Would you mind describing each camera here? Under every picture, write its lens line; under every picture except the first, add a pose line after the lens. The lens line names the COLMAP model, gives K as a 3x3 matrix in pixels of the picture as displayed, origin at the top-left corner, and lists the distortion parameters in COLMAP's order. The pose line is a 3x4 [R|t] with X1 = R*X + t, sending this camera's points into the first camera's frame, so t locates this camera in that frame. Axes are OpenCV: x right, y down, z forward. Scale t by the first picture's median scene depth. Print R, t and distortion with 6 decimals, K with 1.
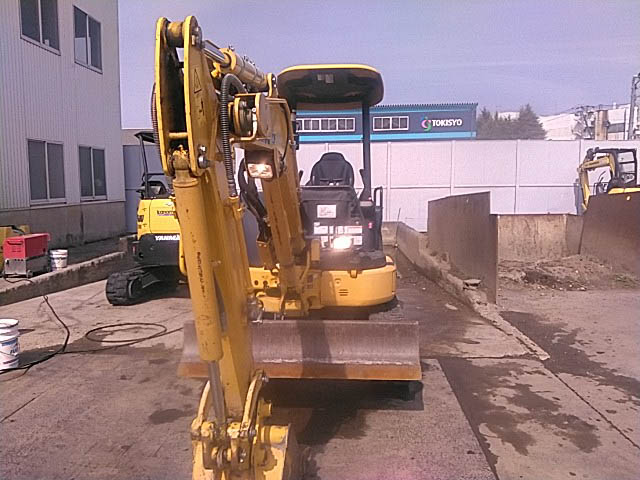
lens RADIAL K [[533.1, 0, 332.0], [0, 533.1, 241.9], [0, 0, 1]] dist [0.085238, -0.323290]
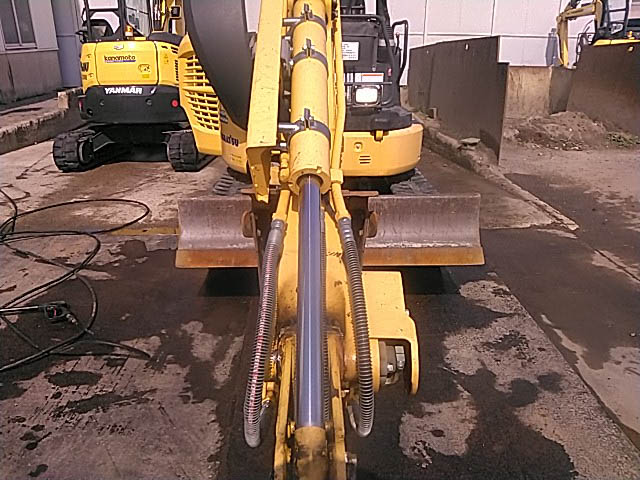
lens RADIAL K [[534.4, 0, 320.0], [0, 534.4, 240.0], [0, 0, 1]] dist [-0.057876, 0.004876]
pose [[0.996315, -0.021561, 0.083016, -0.062981], [-0.000557, 0.966241, 0.257640, 0.005272], [-0.085769, -0.256737, 0.962668, 0.108512]]
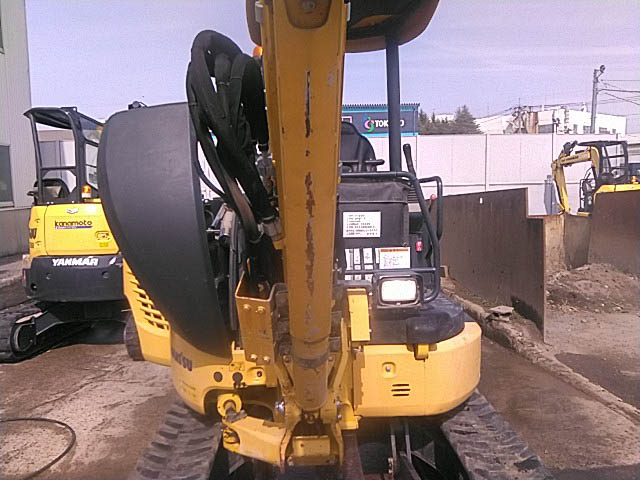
lens RADIAL K [[518.3, 0, 320.0], [0, 518.3, 240.0], [0, 0, 1]] dist [-0.067118, 0.001192]
pose [[0.994585, -0.022146, 0.101540, -0.052974], [0.022637, 0.999737, -0.003678, -0.023206], [-0.101432, 0.005956, 0.994825, 0.296286]]
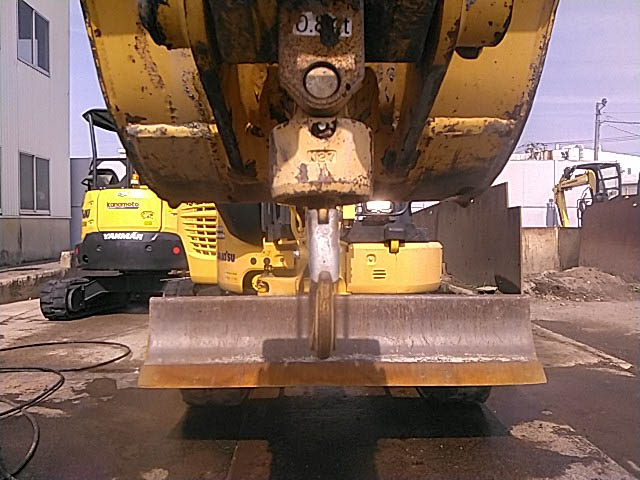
lens RADIAL K [[519.1, 0, 325.5], [0, 519.1, 250.7], [0, 0, 1]] dist [0.065508, -0.250294]
pose [[0.996447, 0.001025, 0.084213, -0.058629], [0.004231, 0.998054, -0.062207, 0.058661], [-0.084113, 0.062343, 0.994504, 0.178199]]
